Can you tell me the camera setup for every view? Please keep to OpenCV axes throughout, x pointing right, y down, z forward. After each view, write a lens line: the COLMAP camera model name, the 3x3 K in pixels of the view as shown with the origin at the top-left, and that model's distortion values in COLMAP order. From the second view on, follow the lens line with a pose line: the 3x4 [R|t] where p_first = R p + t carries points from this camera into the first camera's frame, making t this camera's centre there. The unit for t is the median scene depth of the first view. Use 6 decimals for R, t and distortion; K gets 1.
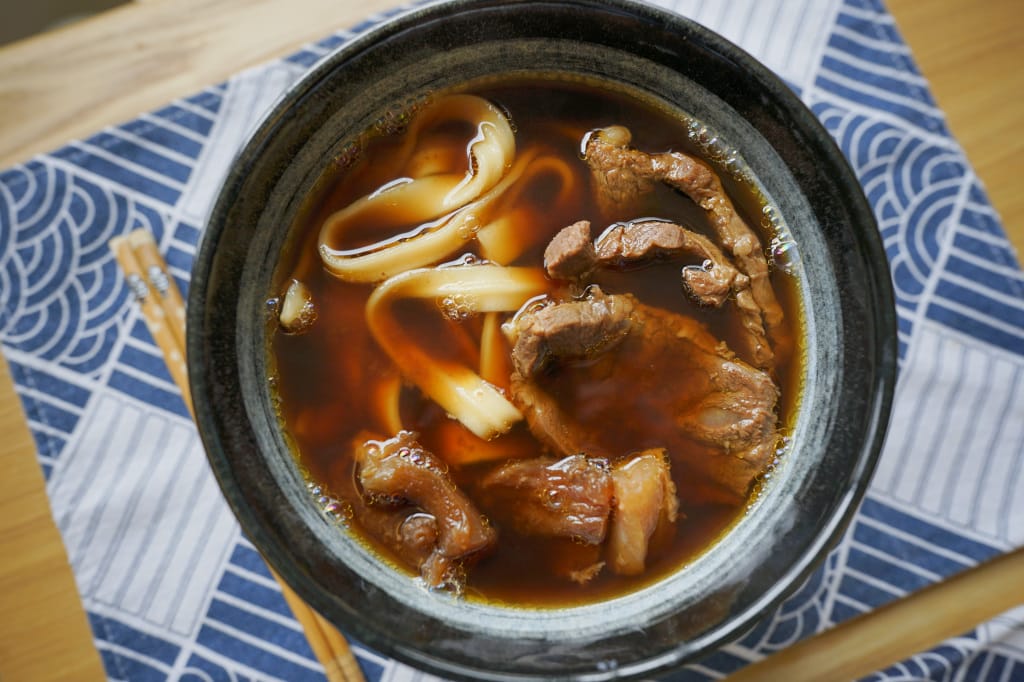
lens RADIAL K [[605.6, 0, 515.9], [0, 605.6, 337.5], [0, 0, 1]] dist [-0.030400, 0.033789]
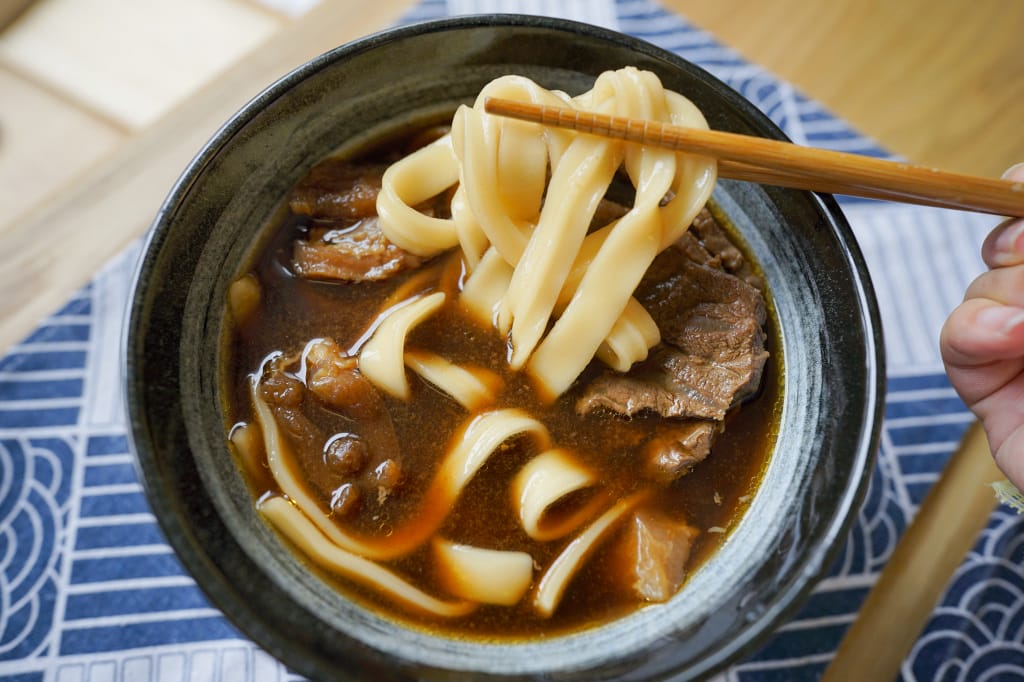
lens RADIAL K [[605.6, 0, 515.9], [0, 605.6, 337.5], [0, 0, 1]] dist [-0.030400, 0.033789]
pose [[0.892506, -0.419427, 0.165872, -0.084581], [0.445211, 0.878153, -0.175026, 0.124012], [-0.072250, 0.230060, 0.970491, 0.059026]]
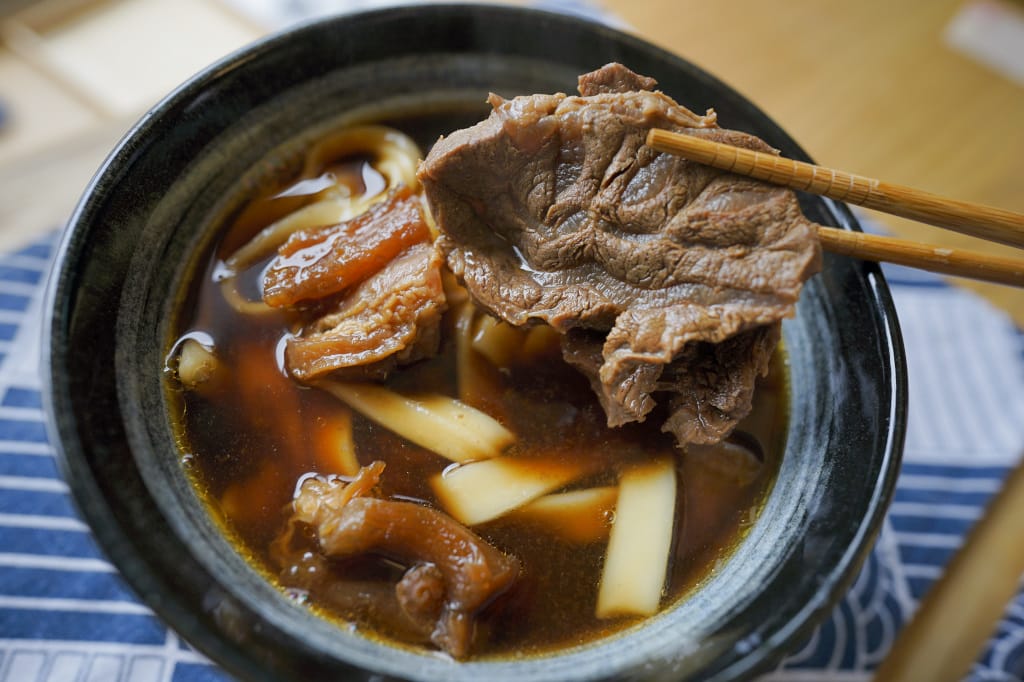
lens RADIAL K [[605.6, 0, 515.9], [0, 605.6, 337.5], [0, 0, 1]] dist [-0.030400, 0.033789]
pose [[0.936905, -0.246665, 0.247720, -0.121410], [0.318210, 0.895150, -0.312166, 0.225503], [-0.144746, 0.371297, 0.917162, 0.161211]]
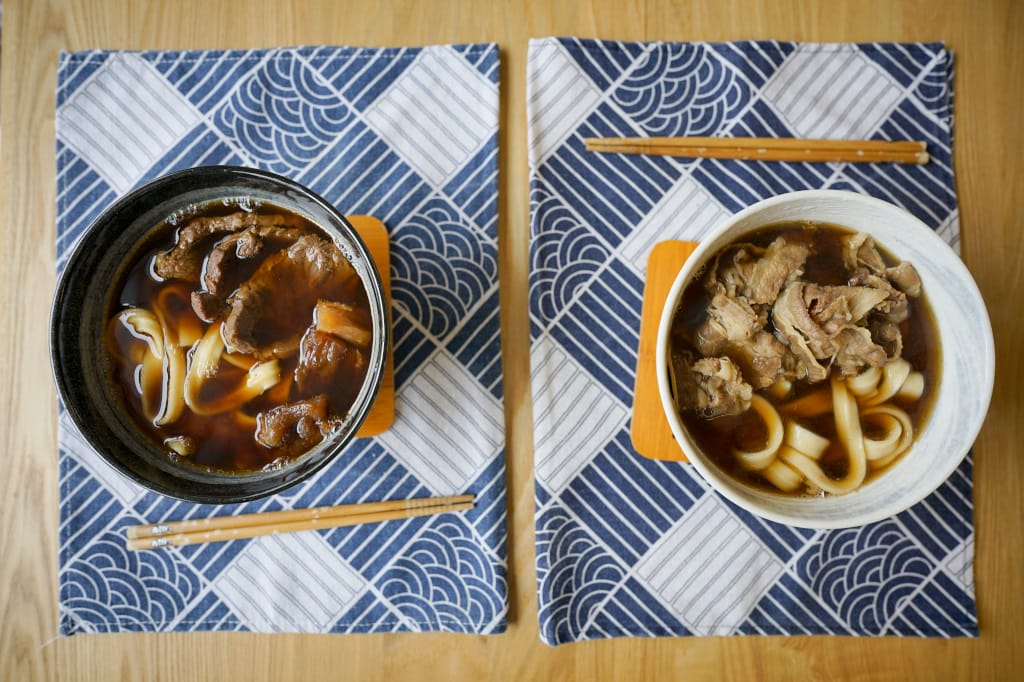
lens RADIAL K [[605.6, 0, 515.9], [0, 605.6, 337.5], [0, 0, 1]] dist [-0.030400, 0.033789]
pose [[0.376356, -0.926316, 0.017190, 0.250943], [0.922484, 0.376391, 0.085754, 0.486286], [-0.085906, -0.016416, 0.996168, -0.763886]]
